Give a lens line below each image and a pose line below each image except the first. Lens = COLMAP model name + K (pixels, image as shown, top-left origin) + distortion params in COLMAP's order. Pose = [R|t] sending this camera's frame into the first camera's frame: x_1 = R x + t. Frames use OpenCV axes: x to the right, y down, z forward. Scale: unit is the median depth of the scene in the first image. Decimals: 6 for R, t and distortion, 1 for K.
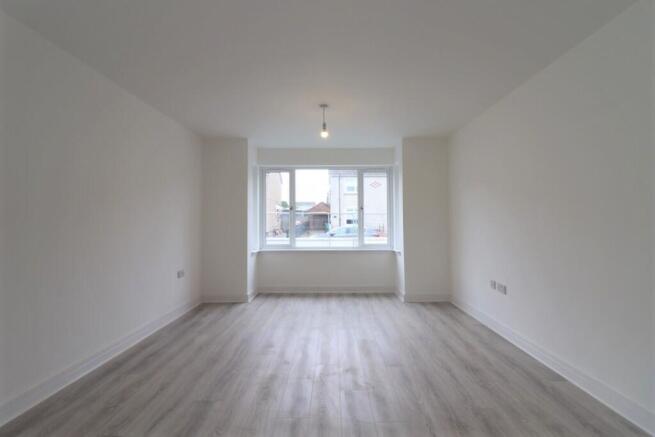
lens RADIAL K [[312.8, 0, 327.5], [0, 312.8, 218.5], [0, 0, 1]] dist [-0.000050, -0.000266]
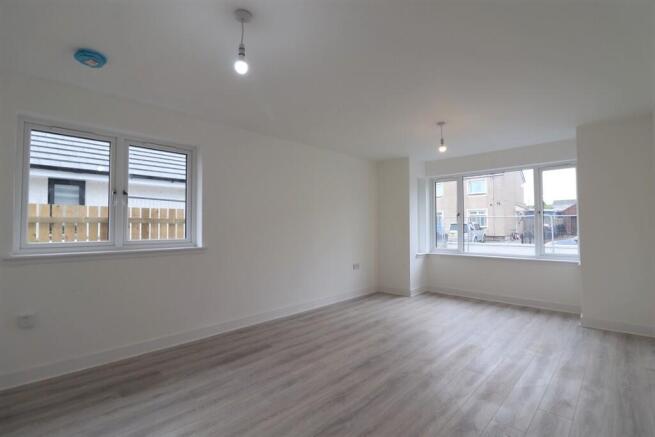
lens RADIAL K [[304.2, 0, 337.9], [0, 304.2, 219.5], [0, 0, 1]] dist [-0.000528, -0.000341]
pose [[0.735953, -0.014842, -0.676870, 0.353068], [0.010139, 0.999889, -0.010900, -0.012341], [0.676957, 0.001159, 0.736022, -0.024278]]
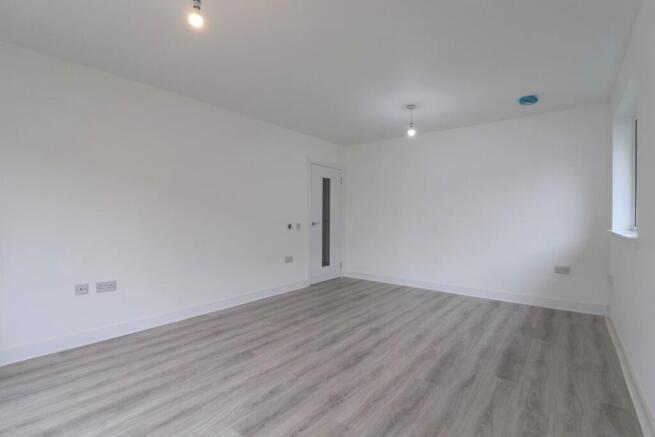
lens RADIAL K [[304.2, 0, 337.9], [0, 304.2, 219.5], [0, 0, 1]] dist [-0.000528, -0.000341]
pose [[-0.797558, -0.004708, 0.603224, -0.371291], [-0.008027, 0.999964, -0.002808, 0.024761], [-0.603188, -0.007081, -0.797567, 0.997529]]
